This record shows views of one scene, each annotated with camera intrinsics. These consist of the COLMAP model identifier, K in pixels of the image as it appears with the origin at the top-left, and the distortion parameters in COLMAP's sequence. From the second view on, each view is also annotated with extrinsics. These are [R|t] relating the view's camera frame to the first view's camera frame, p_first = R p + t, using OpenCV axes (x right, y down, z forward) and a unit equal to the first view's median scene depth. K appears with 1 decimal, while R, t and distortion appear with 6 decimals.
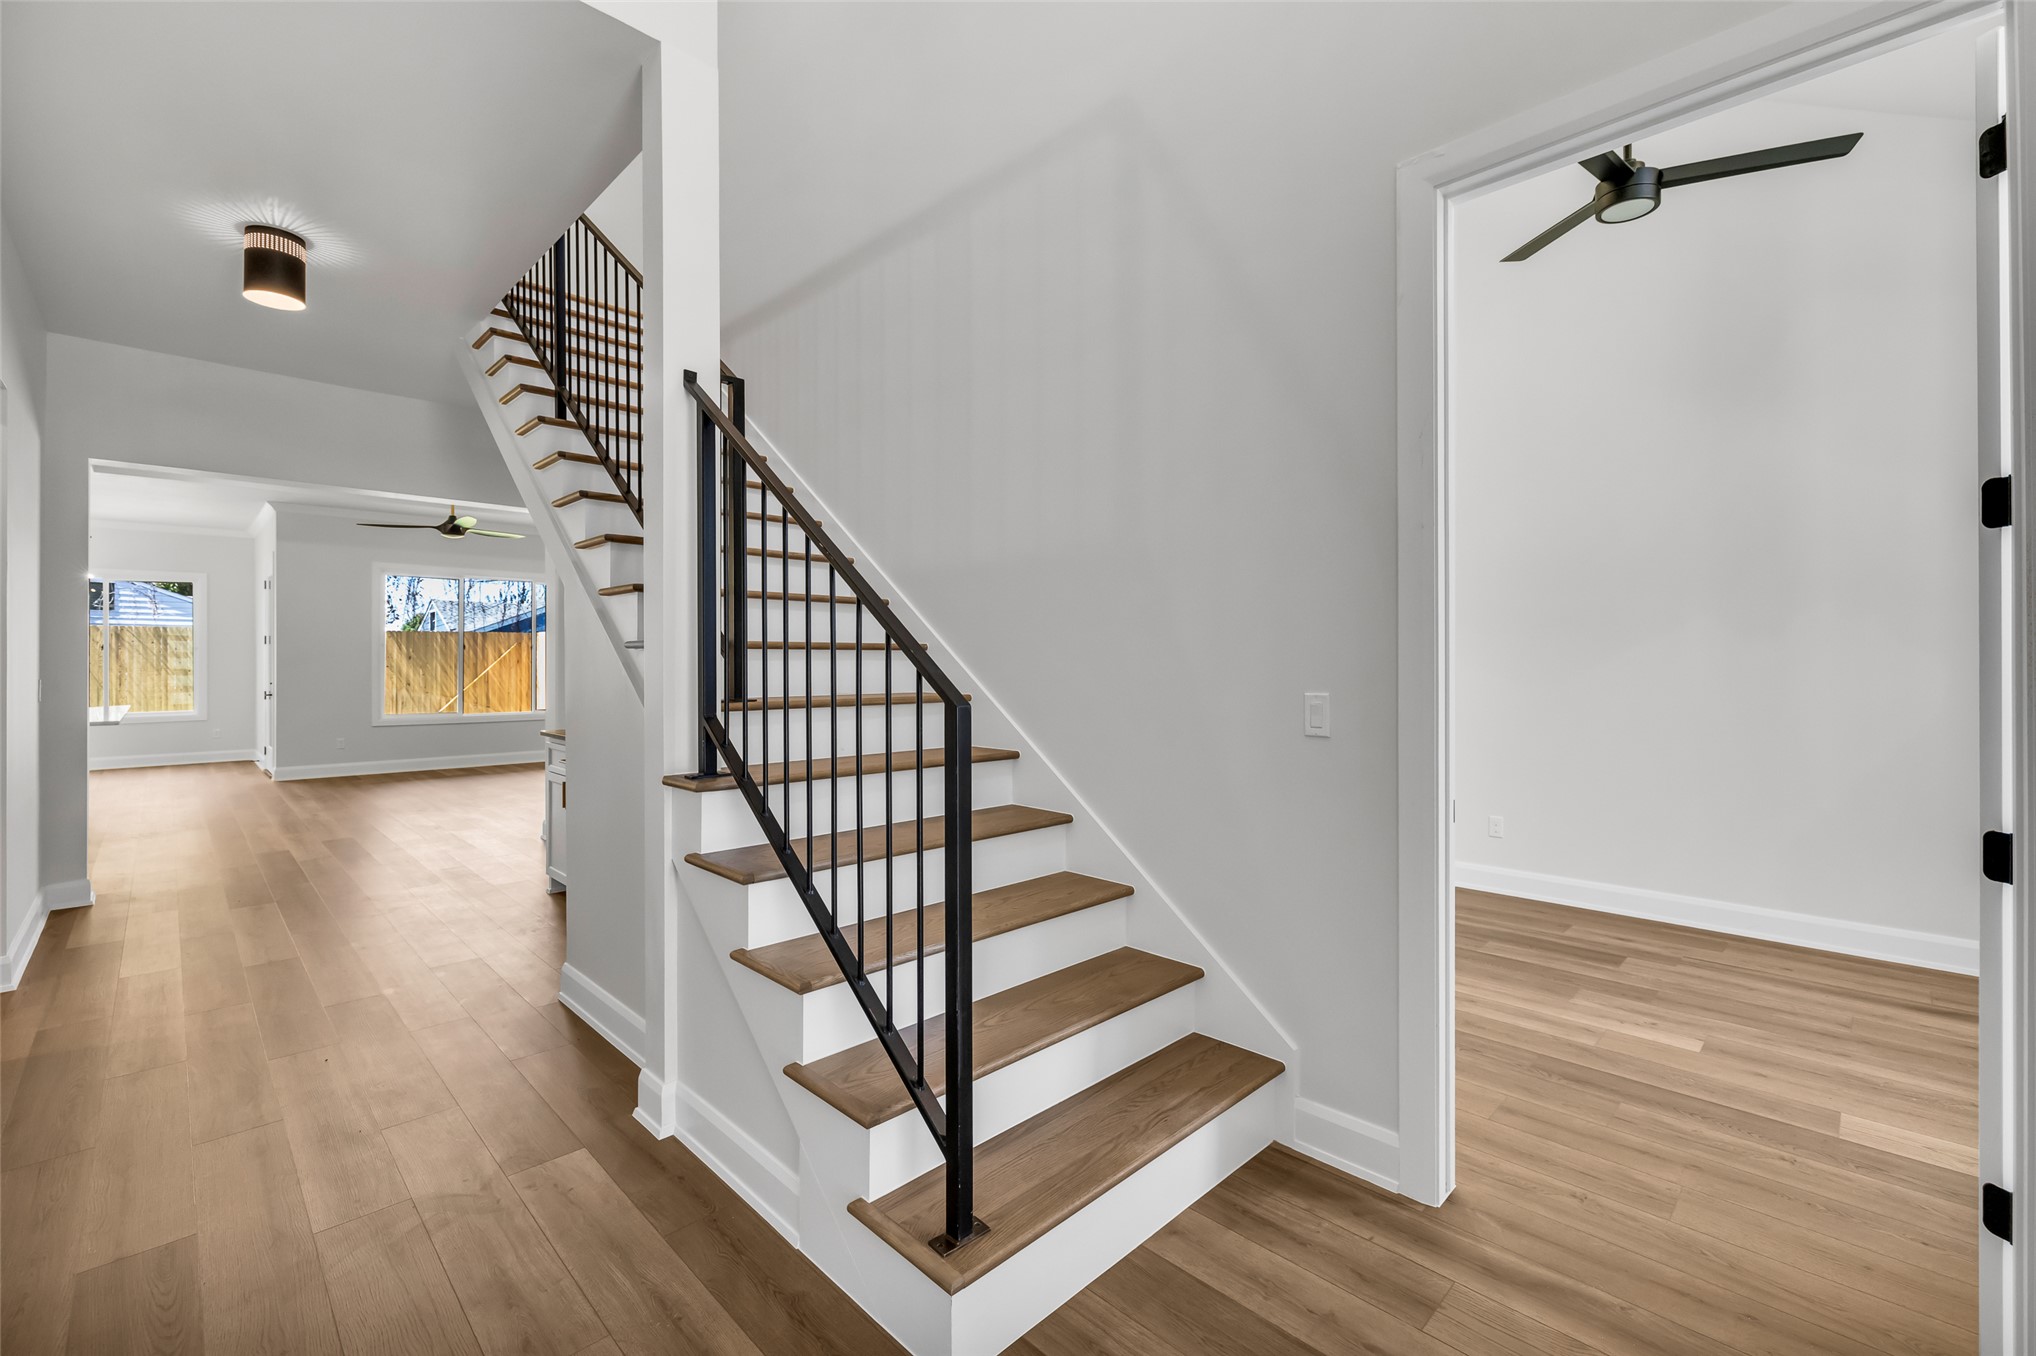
lens RADIAL K [[856.7, 0, 1012.0], [0, 856.7, 661.0], [0, 0, 1]] dist [-0.002854, 0.000440]
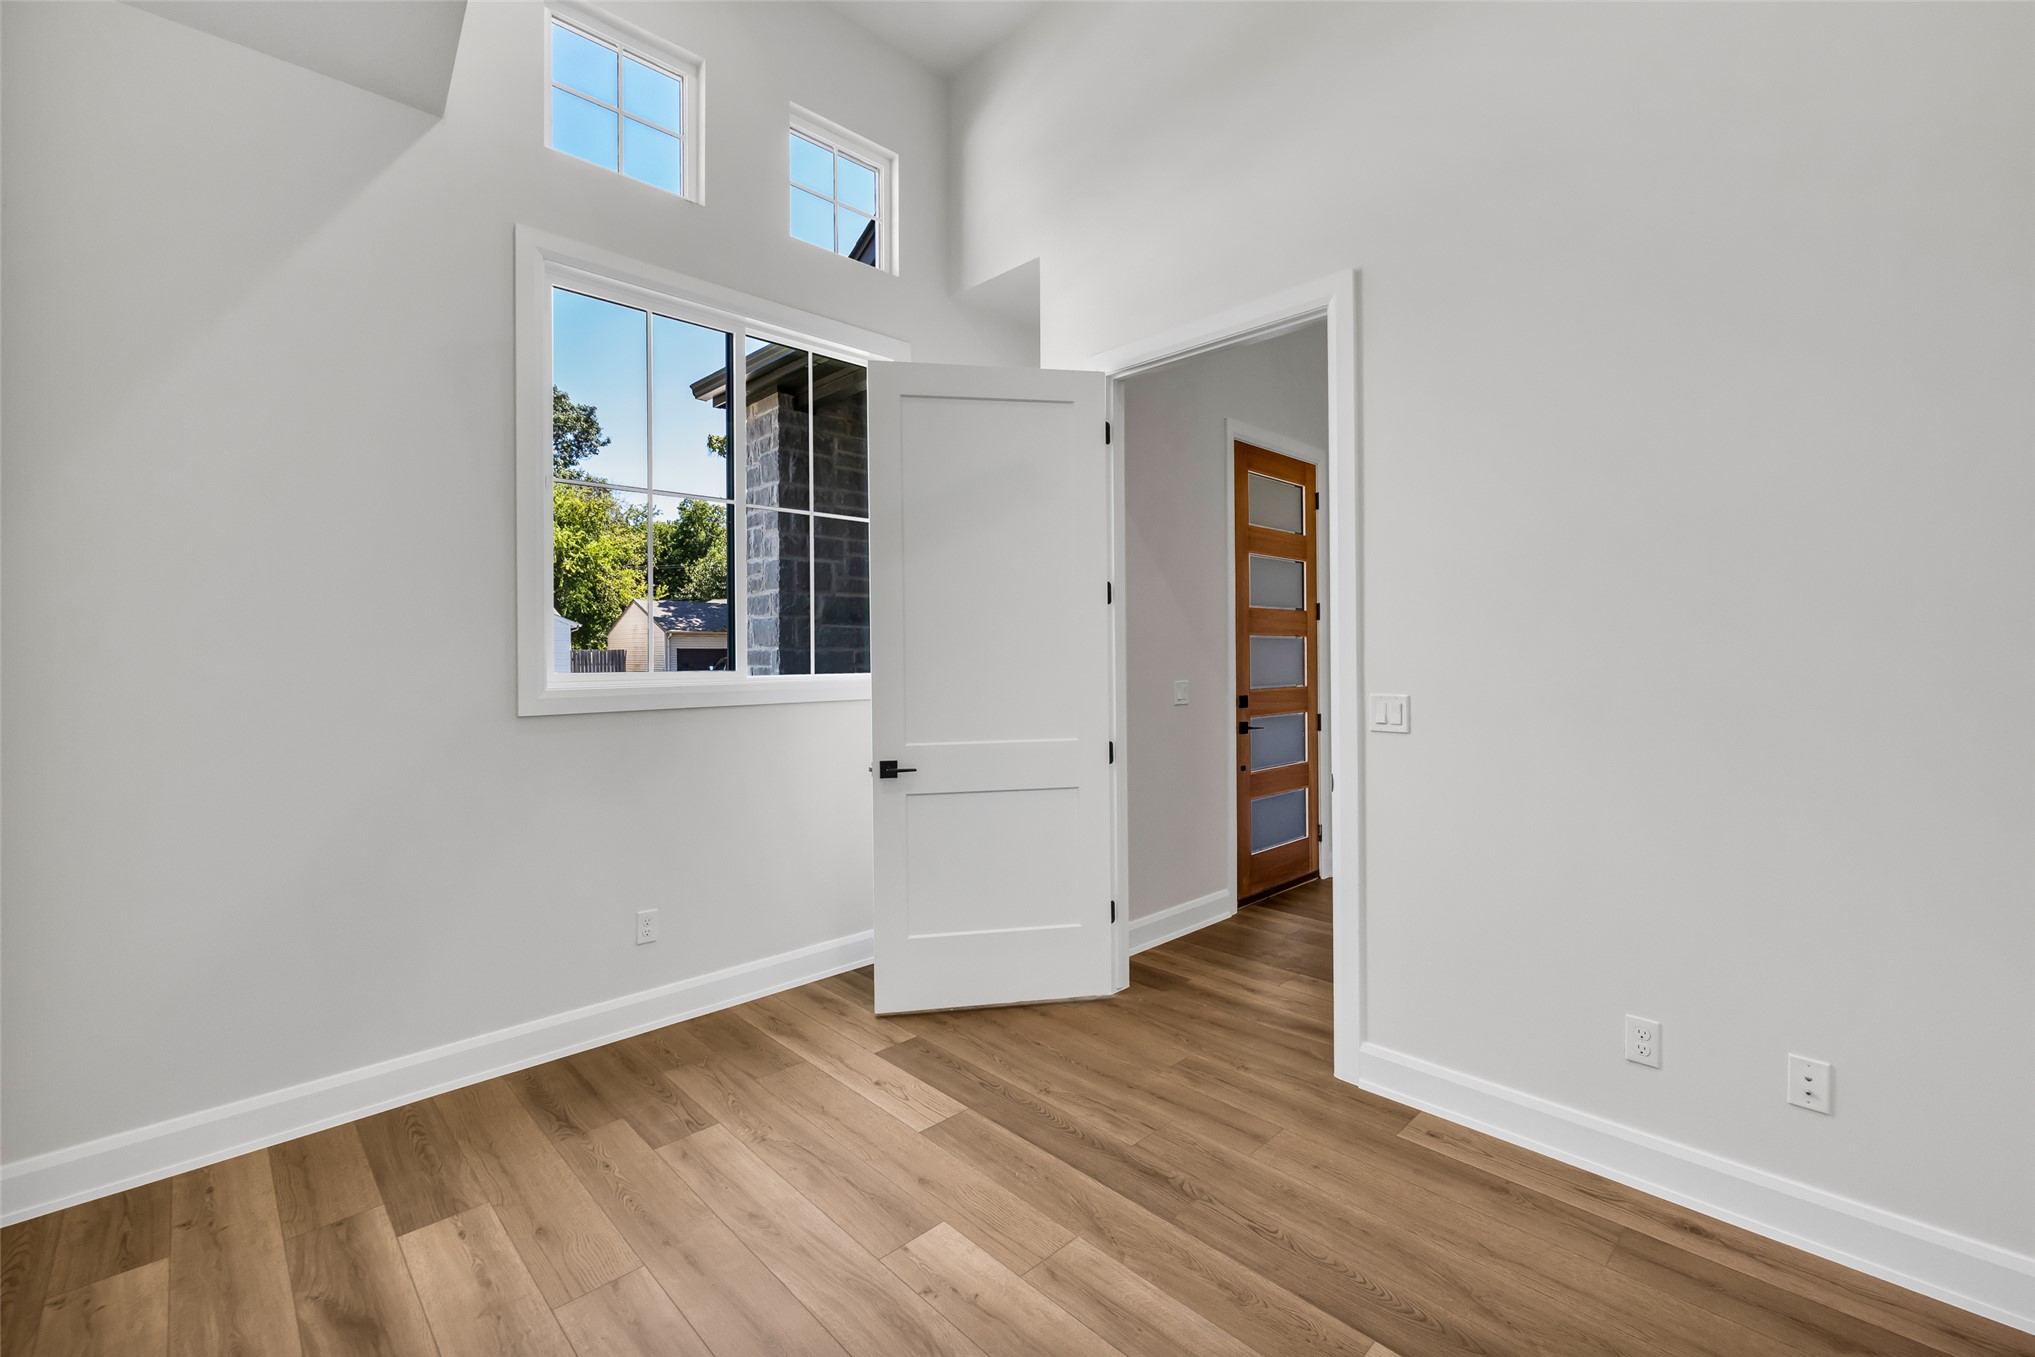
lens RADIAL K [[854.6, 0, 1016.3], [0, 854.6, 668.8], [0, 0, 1]] dist [-0.001720, 0.000533]
pose [[-0.999917, 0.010306, 0.007758, 0.839154], [0.010400, 0.999871, 0.012224, -0.011508], [-0.007631, 0.012304, -0.999895, 1.950193]]
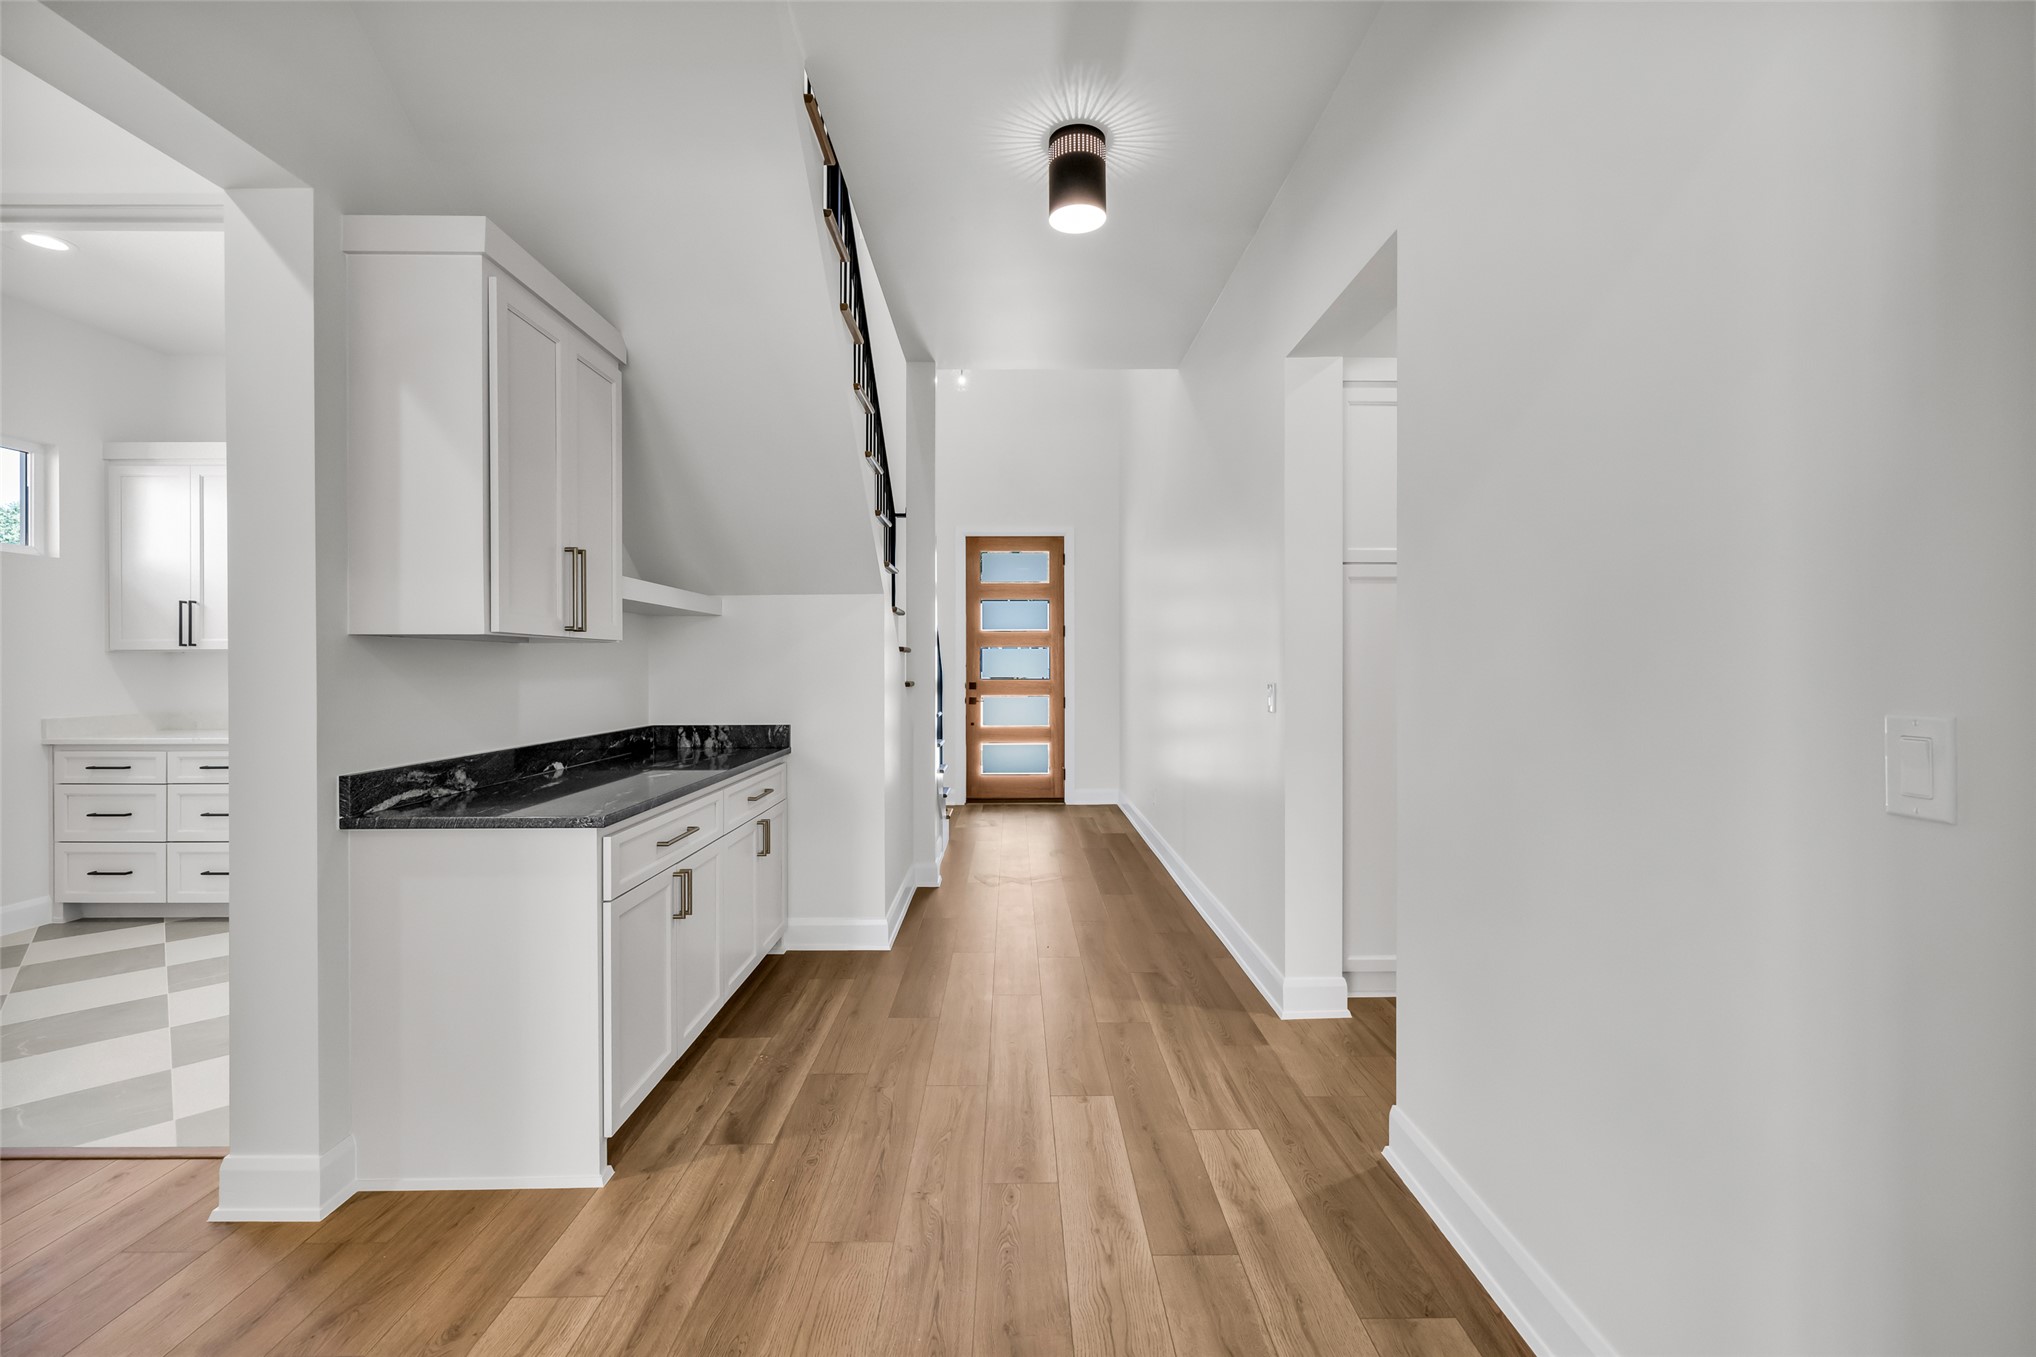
lens RADIAL K [[852.4, 0, 1016.0], [0, 852.4, 667.5], [0, 0, 1]] dist [0.000251, 0.000358]
pose [[-0.713149, 0.003953, 0.701001, -1.924011], [0.005341, 0.999986, -0.000206, 0.018933], [-0.700992, 0.003597, -0.713160, 2.271043]]
